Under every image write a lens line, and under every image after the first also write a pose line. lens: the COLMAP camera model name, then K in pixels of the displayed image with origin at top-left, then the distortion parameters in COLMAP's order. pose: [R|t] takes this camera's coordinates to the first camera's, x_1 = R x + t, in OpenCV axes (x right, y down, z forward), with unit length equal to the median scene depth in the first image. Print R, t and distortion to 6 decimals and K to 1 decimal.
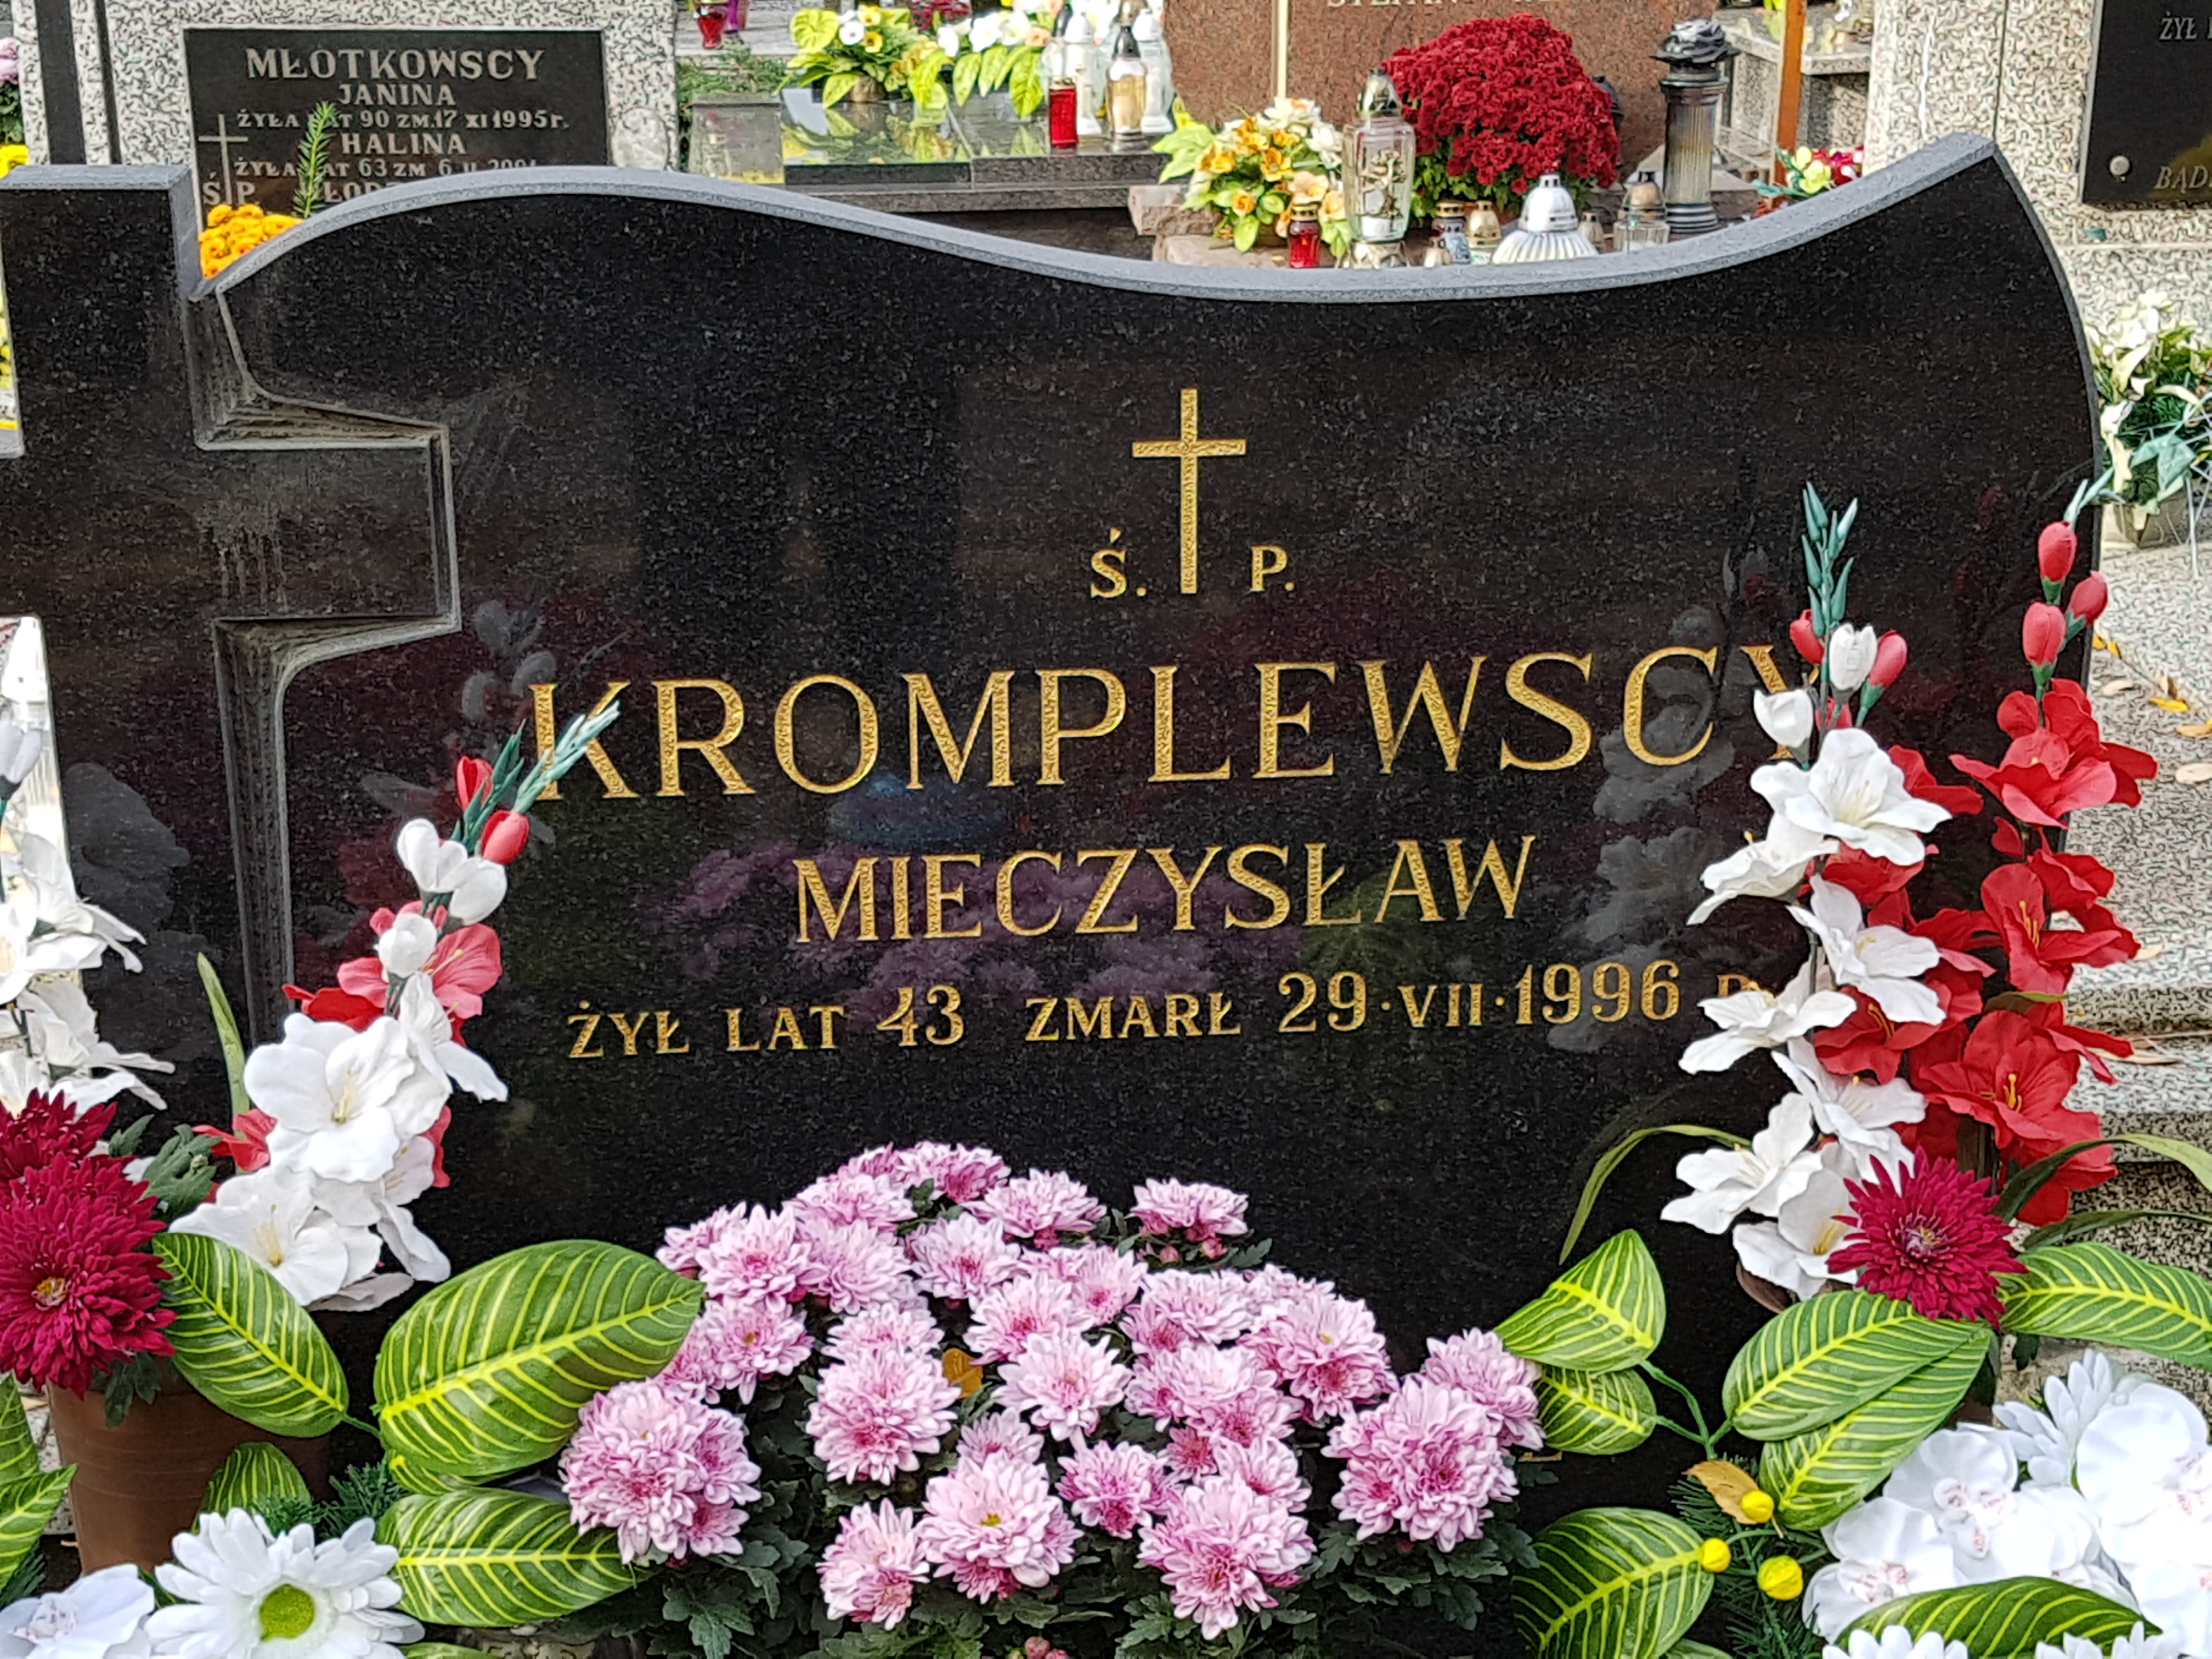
lens RADIAL K [[3476.2, 0, 1106.0], [0, 3476.2, 829.5], [0, 0, 1]] dist [0.206036, -0.051442]
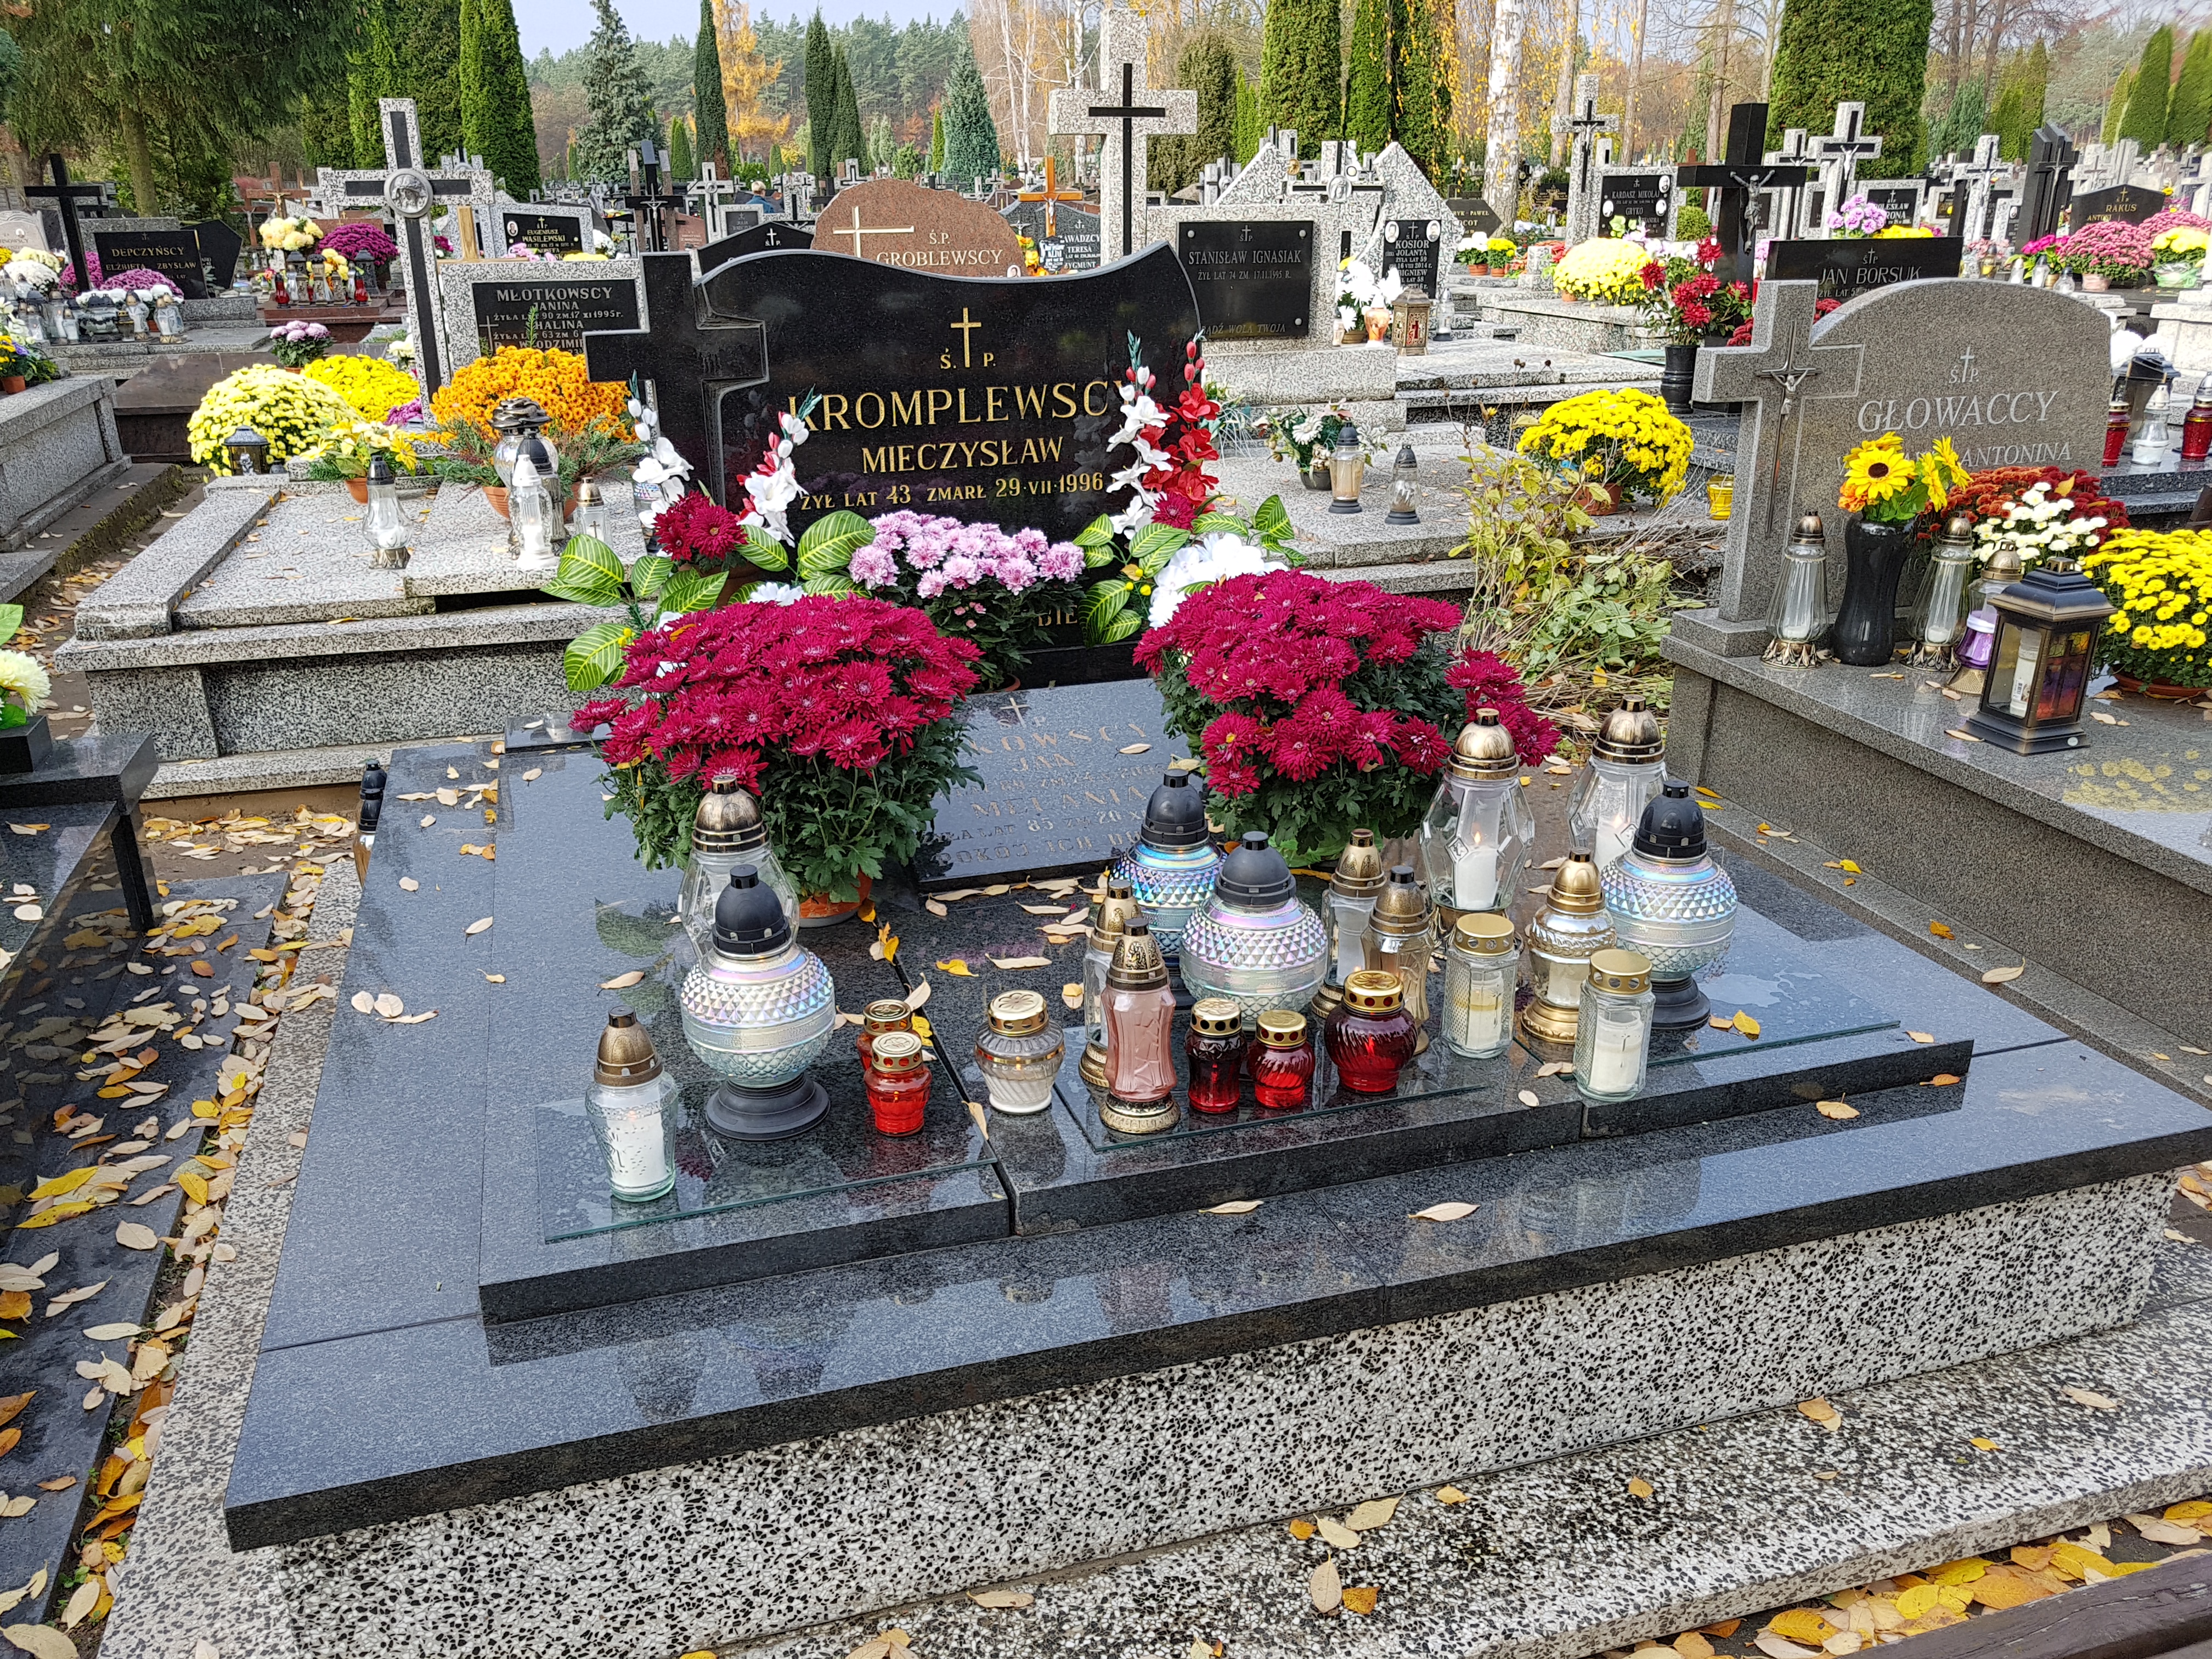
lens RADIAL K [[1734.1, 0, 1106.0], [0, 1734.1, 829.5], [0, 0, 1]] dist [0.051153, -0.001334]
pose [[0.972057, -0.083535, 0.219381, -0.280294], [0.075890, 0.996186, 0.043062, 0.353116], [-0.222141, -0.025209, 0.974689, -0.841793]]
